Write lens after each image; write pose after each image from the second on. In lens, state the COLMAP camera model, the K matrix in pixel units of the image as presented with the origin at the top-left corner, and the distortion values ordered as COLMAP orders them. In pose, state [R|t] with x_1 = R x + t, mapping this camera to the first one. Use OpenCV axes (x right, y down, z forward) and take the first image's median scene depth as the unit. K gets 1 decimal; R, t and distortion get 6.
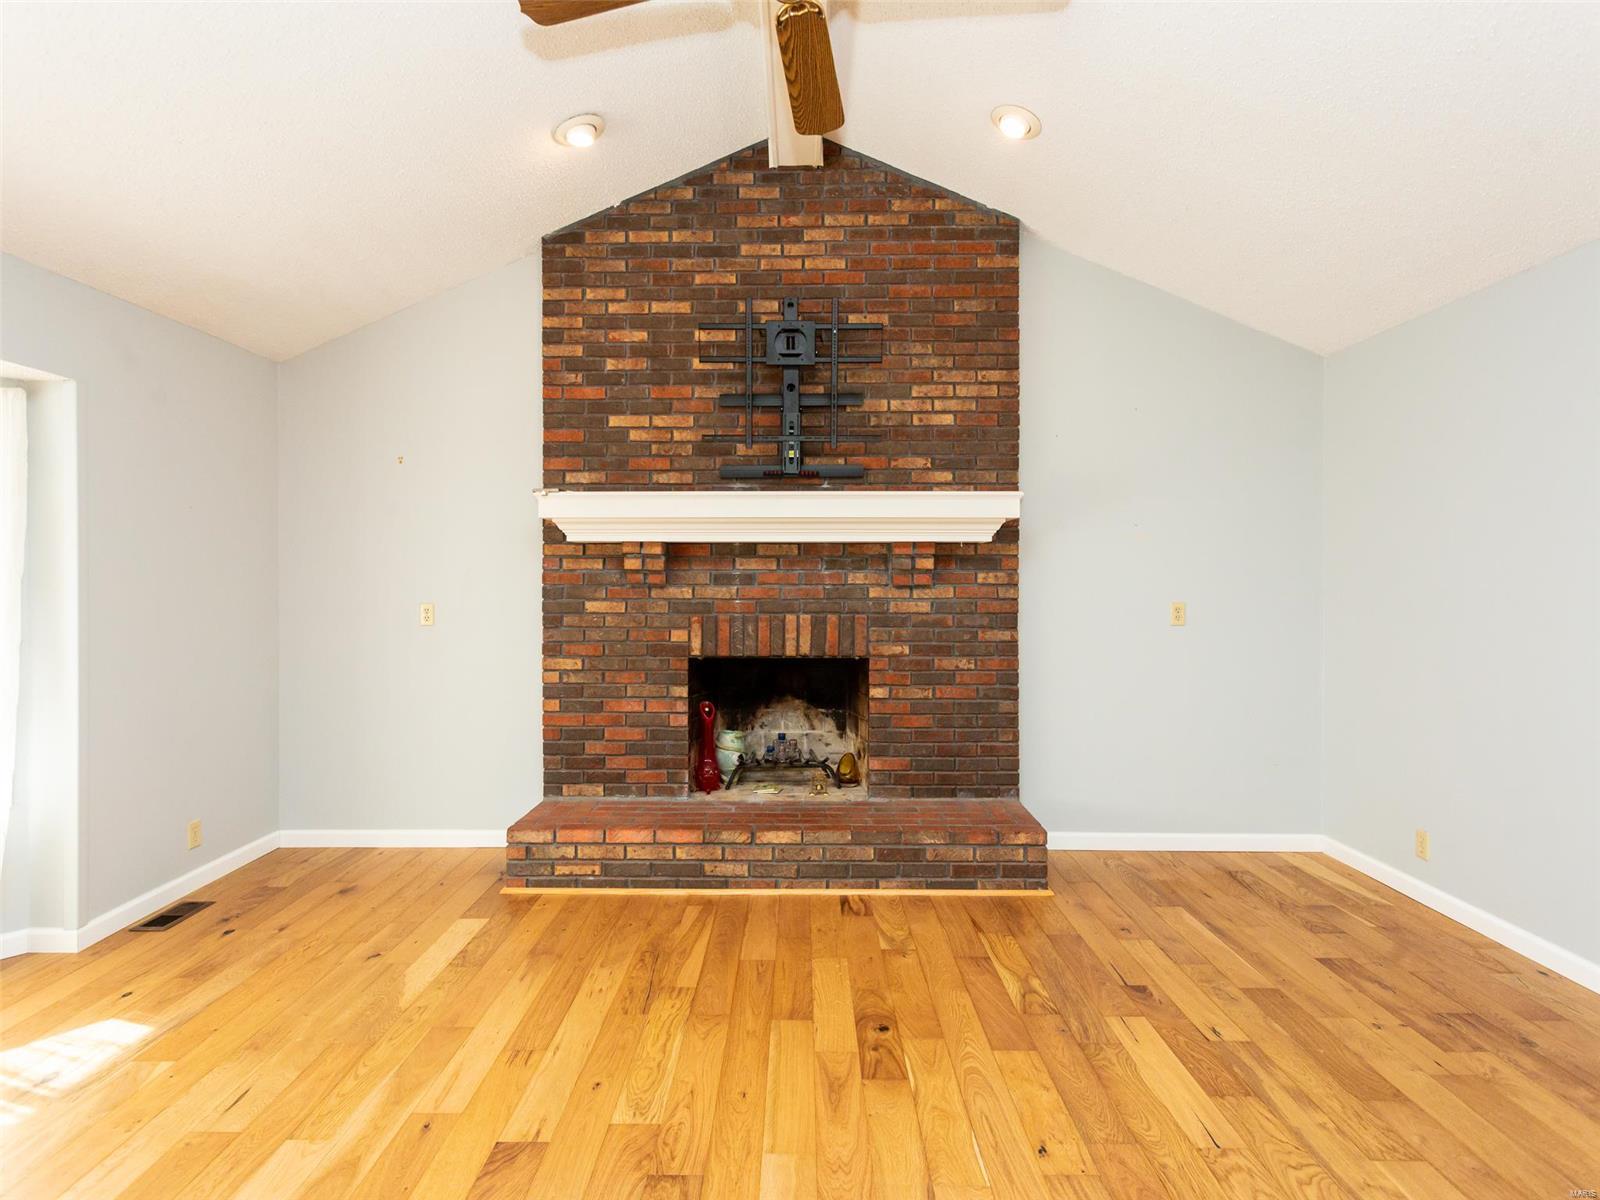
lens RADIAL K [[845.5, 0, 790.9], [0, 845.5, 587.1], [0, 0, 1]] dist [0.000658, 0.003563]
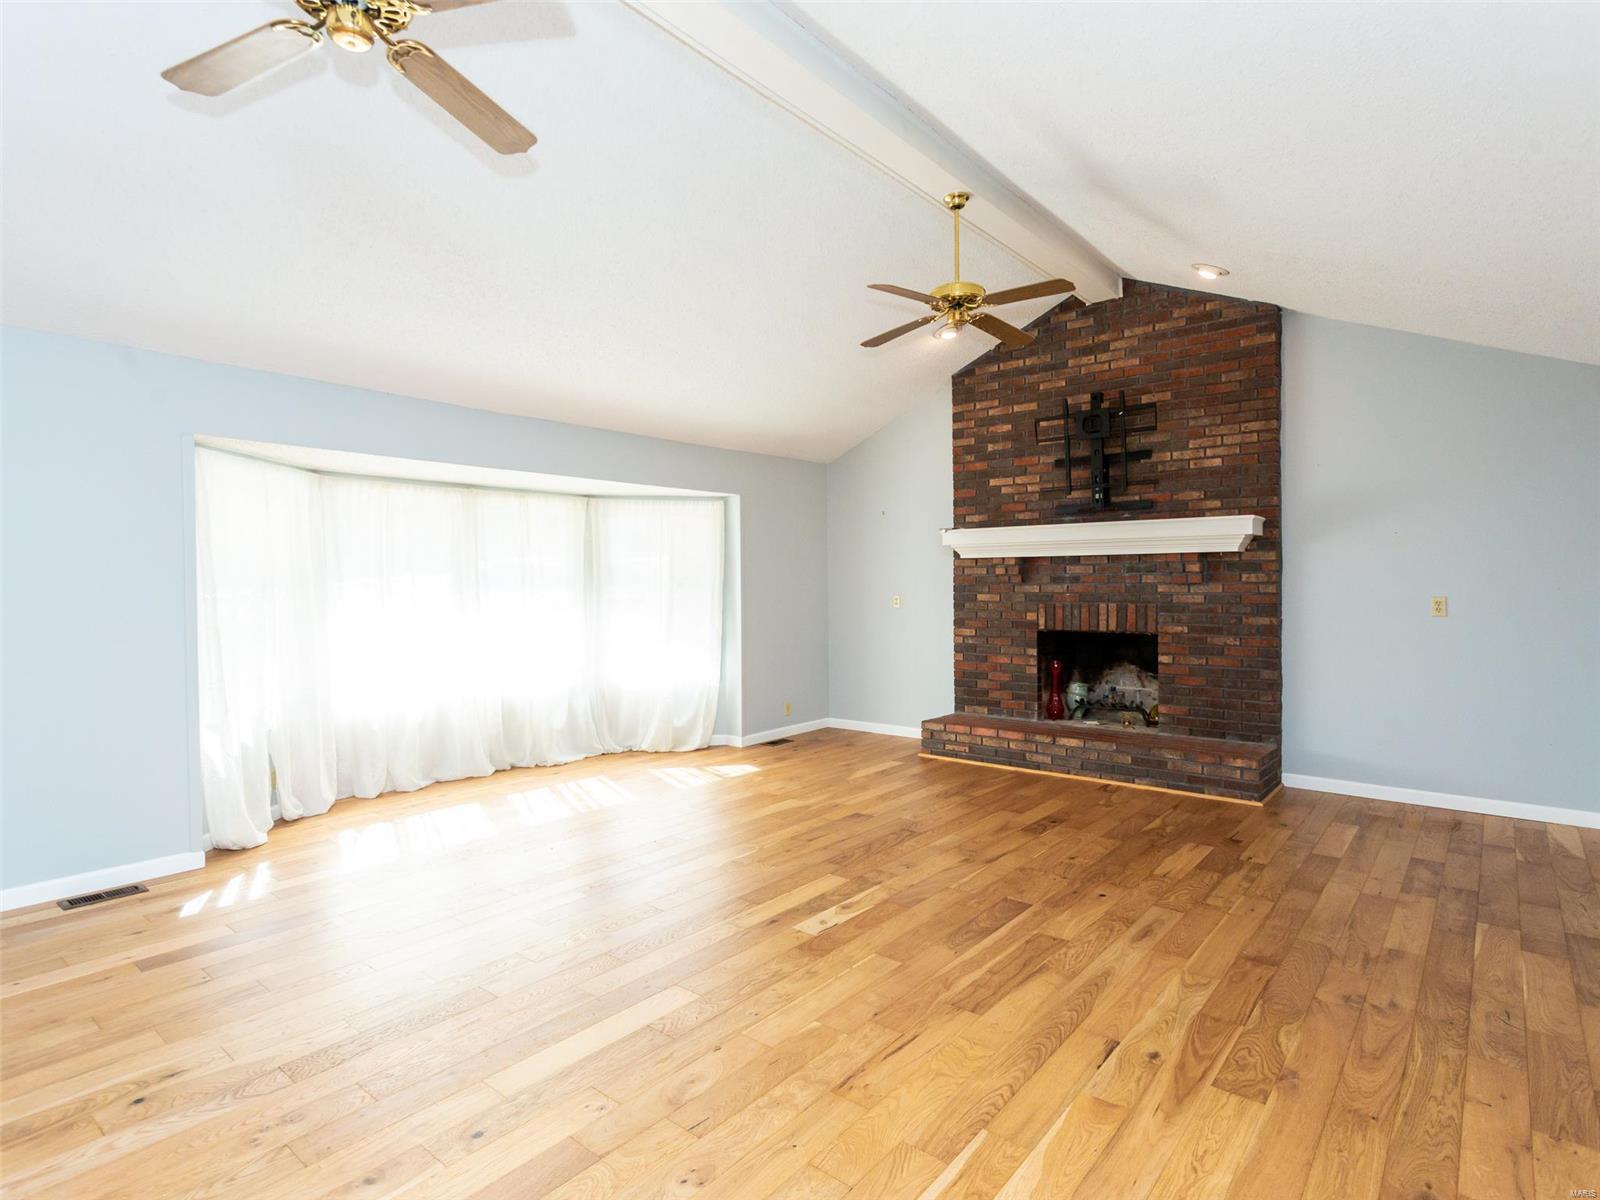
lens RADIAL K [[845.5, 0, 790.9], [0, 845.5, 587.1], [0, 0, 1]] dist [0.000658, 0.003563]
pose [[0.775073, -0.001555, -0.631870, 0.514742], [0.004684, 0.999984, 0.003285, -0.003671], [0.631854, -0.005506, 0.775068, -0.496732]]
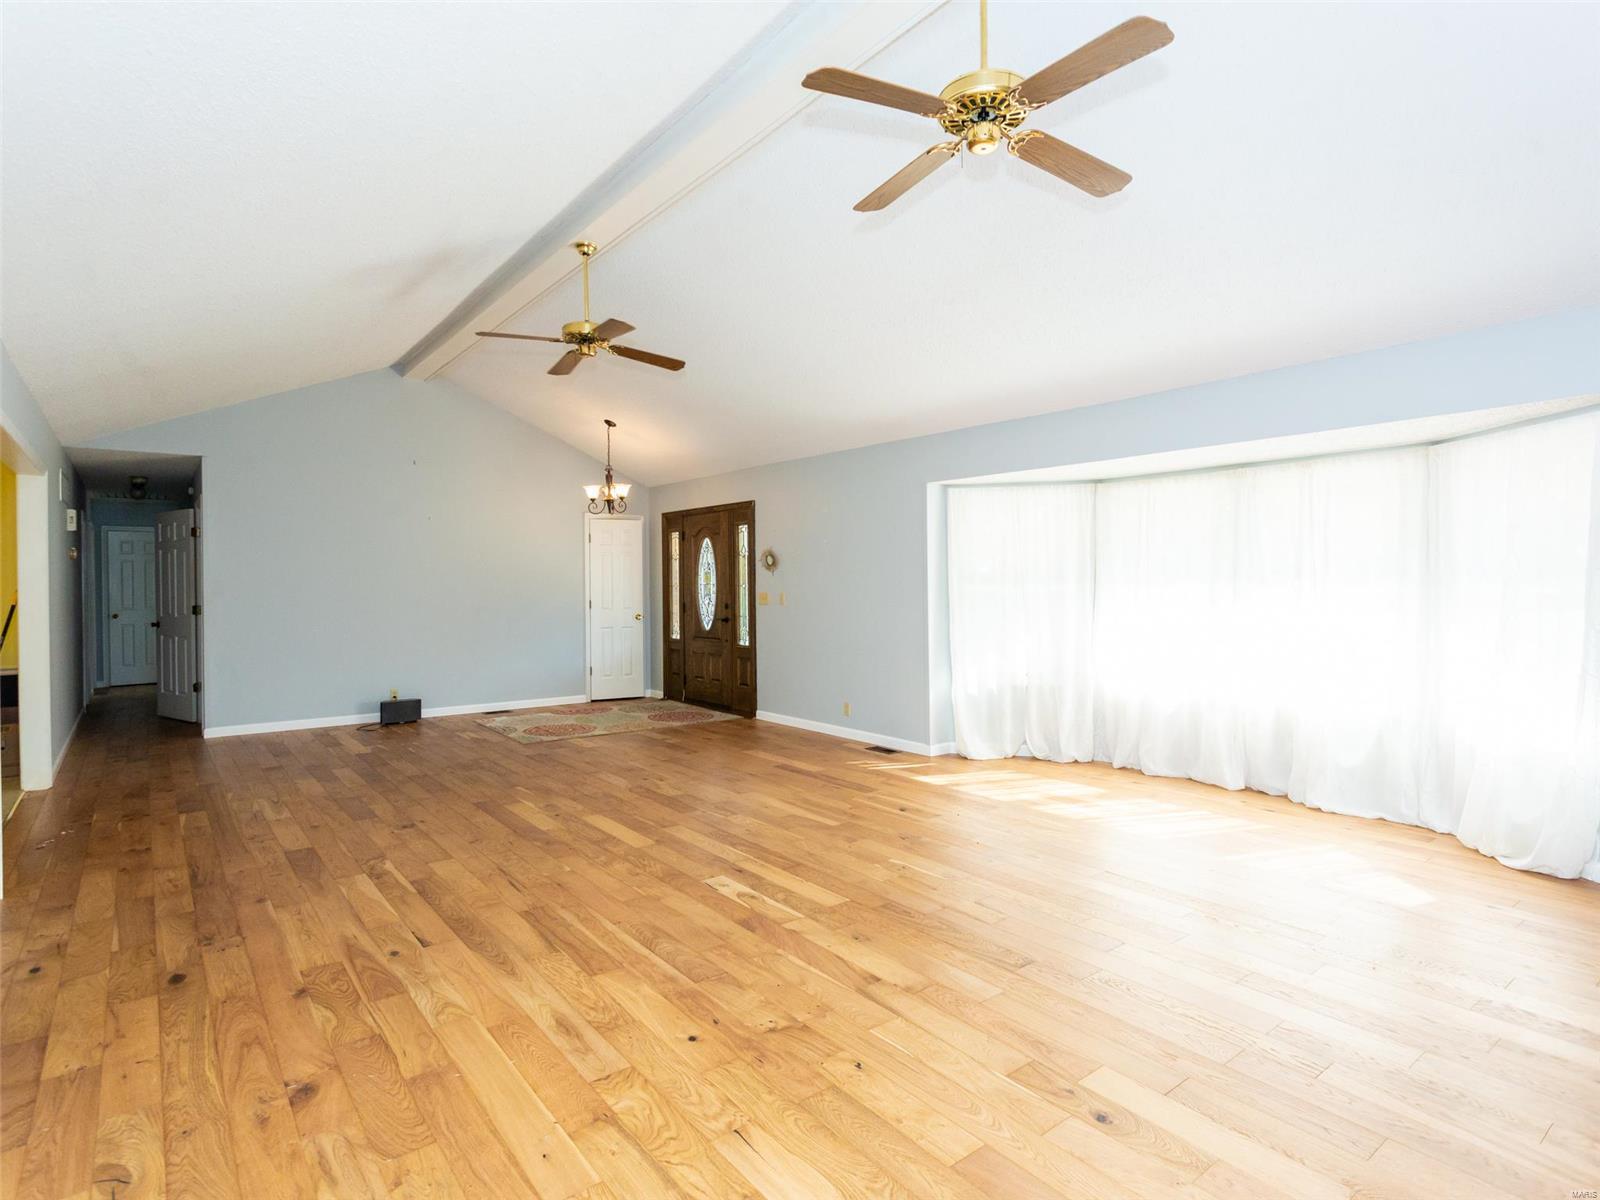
lens RADIAL K [[845.5, 0, 790.9], [0, 845.5, 587.1], [0, 0, 1]] dist [0.000658, 0.003563]
pose [[-0.784780, 0.010321, -0.619688, 0.522668], [0.006376, 0.999943, 0.008579, -0.003129], [0.619741, 0.002782, -0.784801, 0.892617]]
